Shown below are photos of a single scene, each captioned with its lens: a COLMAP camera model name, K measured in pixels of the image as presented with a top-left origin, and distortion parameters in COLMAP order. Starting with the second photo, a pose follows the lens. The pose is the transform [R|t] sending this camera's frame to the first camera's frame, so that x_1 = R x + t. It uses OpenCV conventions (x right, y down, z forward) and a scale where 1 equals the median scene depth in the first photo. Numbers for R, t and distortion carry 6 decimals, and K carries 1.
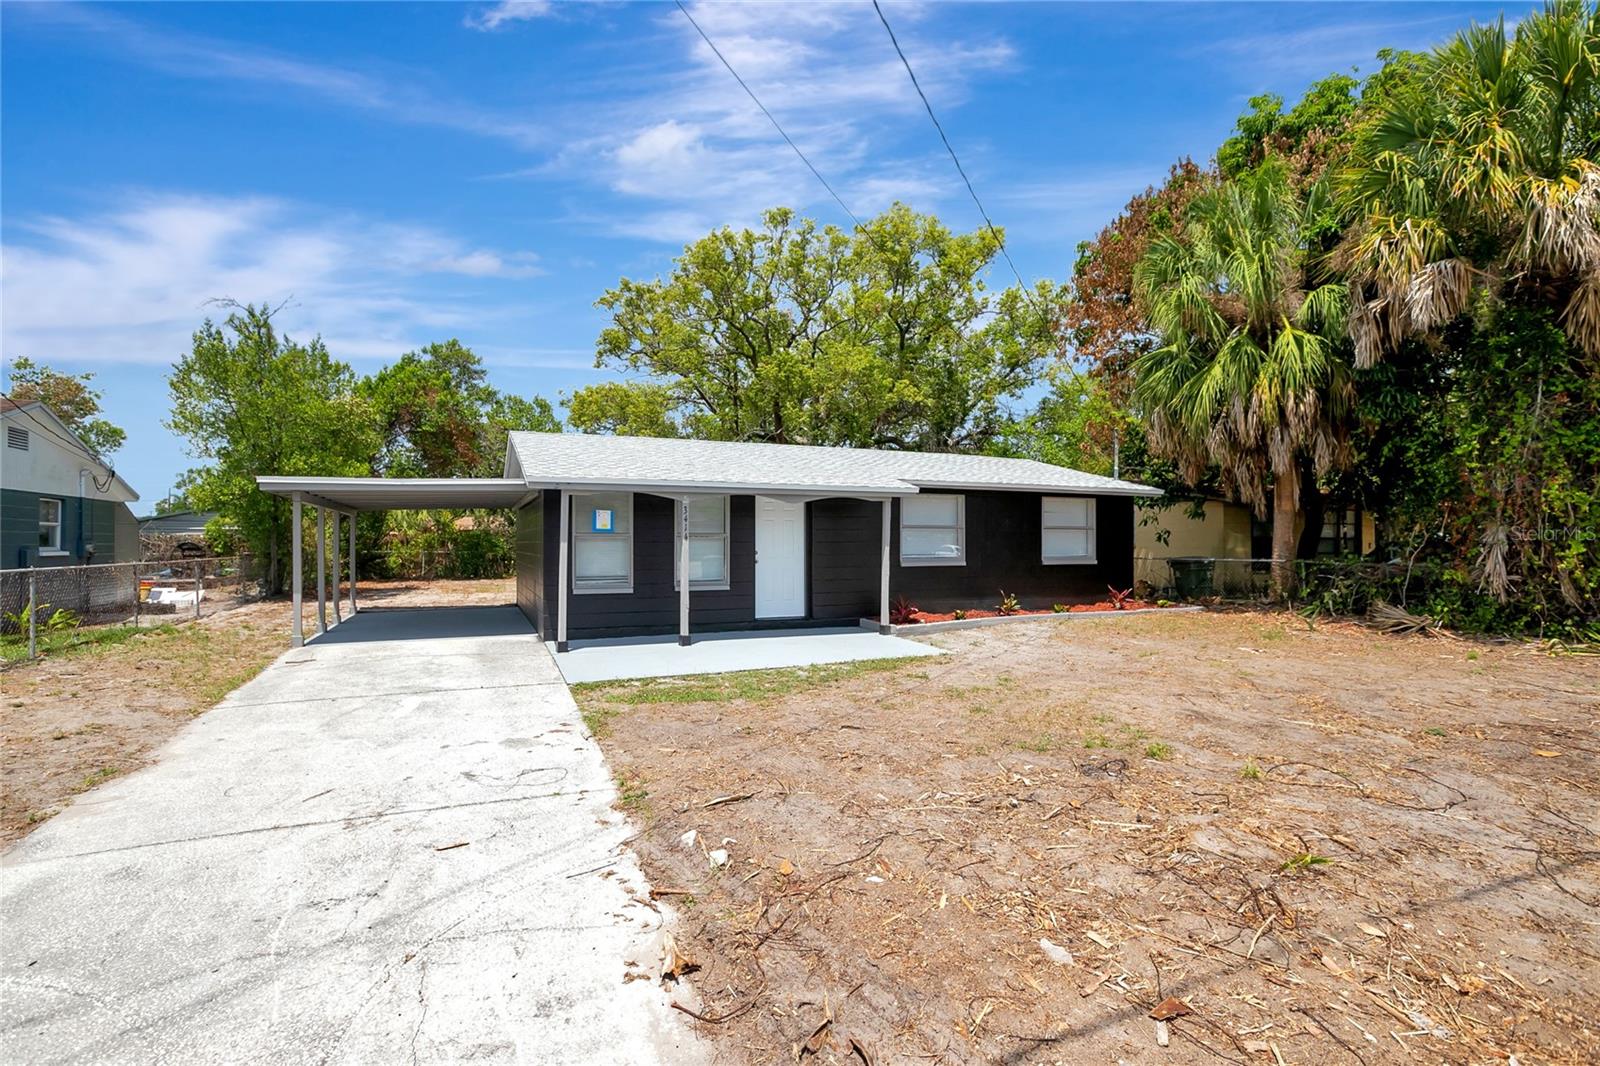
lens RADIAL K [[794.4, 0, 806.6], [0, 794.4, 523.2], [0, 0, 1]] dist [-0.002690, 0.002357]
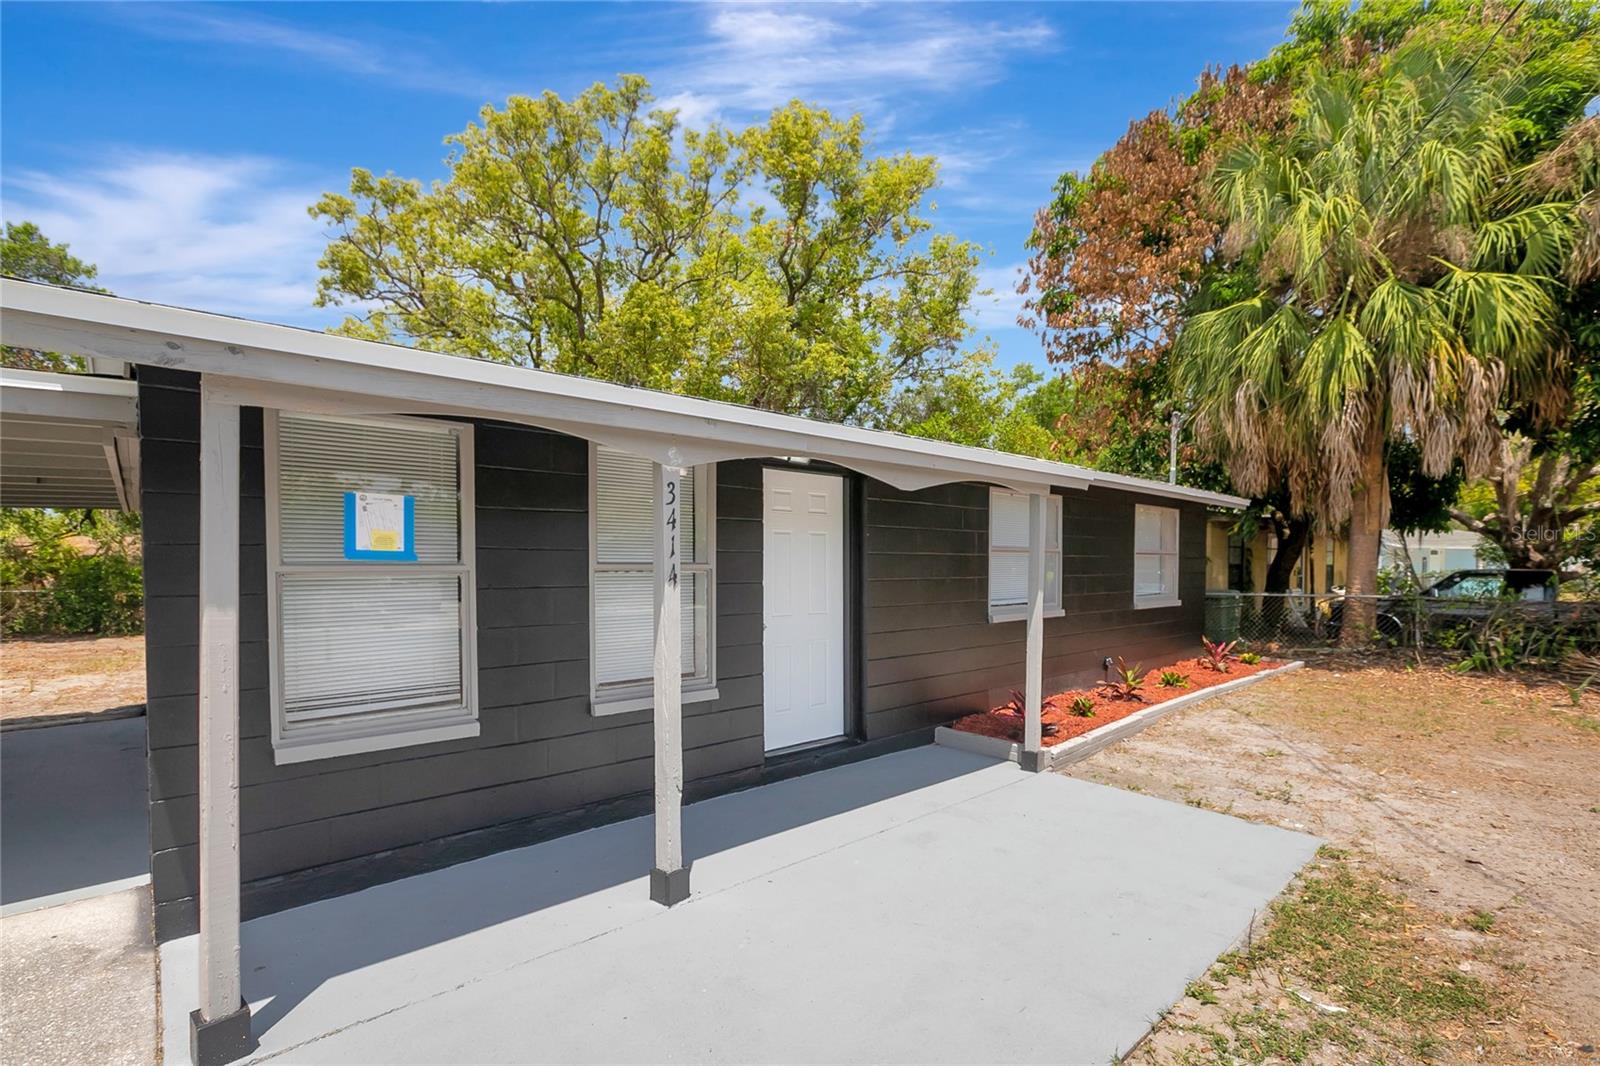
lens RADIAL K [[742.5, 0, 817.0], [0, 742.5, 578.4], [0, 0, 1]] dist [-0.019631, 0.010730]
pose [[0.943292, -0.008920, 0.331845, -0.141617], [-0.003876, 0.999275, 0.037877, 0.005295], [-0.331943, -0.037015, 0.942573, 0.494682]]
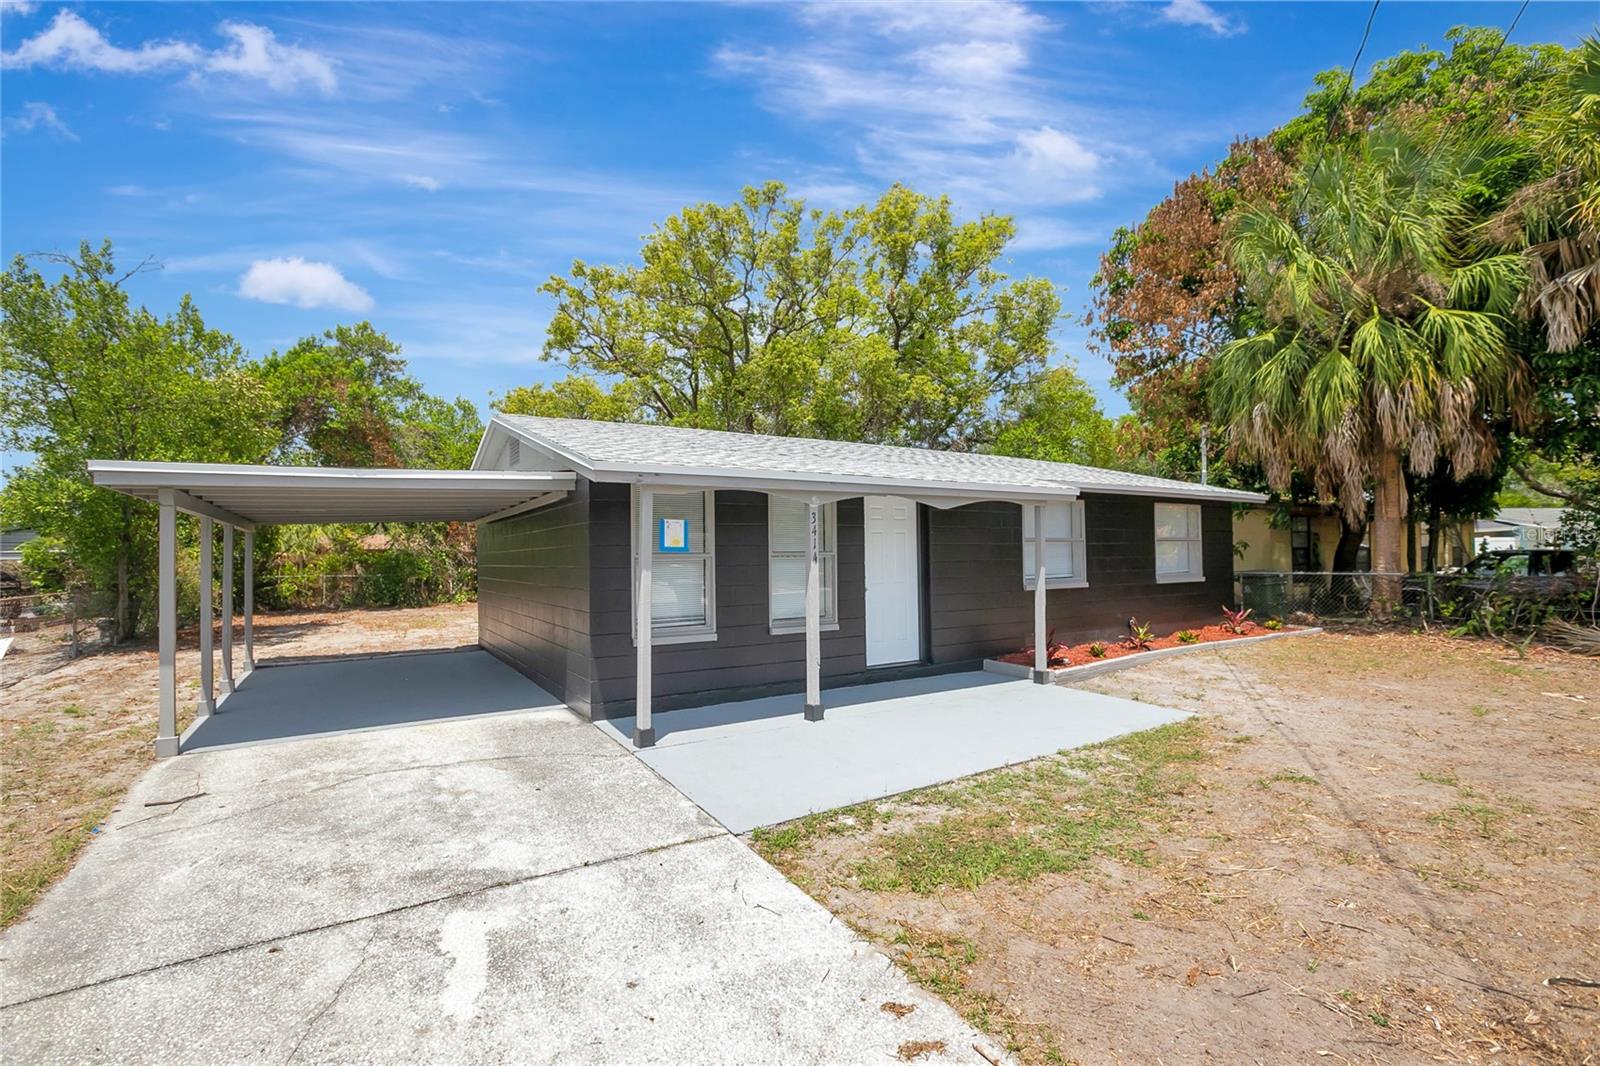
lens RADIAL K [[742.5, 0, 804.7], [0, 742.5, 527.9], [0, 0, 1]] dist [-0.019631, 0.010730]
pose [[0.988017, -0.006920, 0.154192, -0.183727], [0.009165, 0.999862, -0.013851, 0.001020], [-0.154075, 0.015098, 0.987944, 0.275734]]
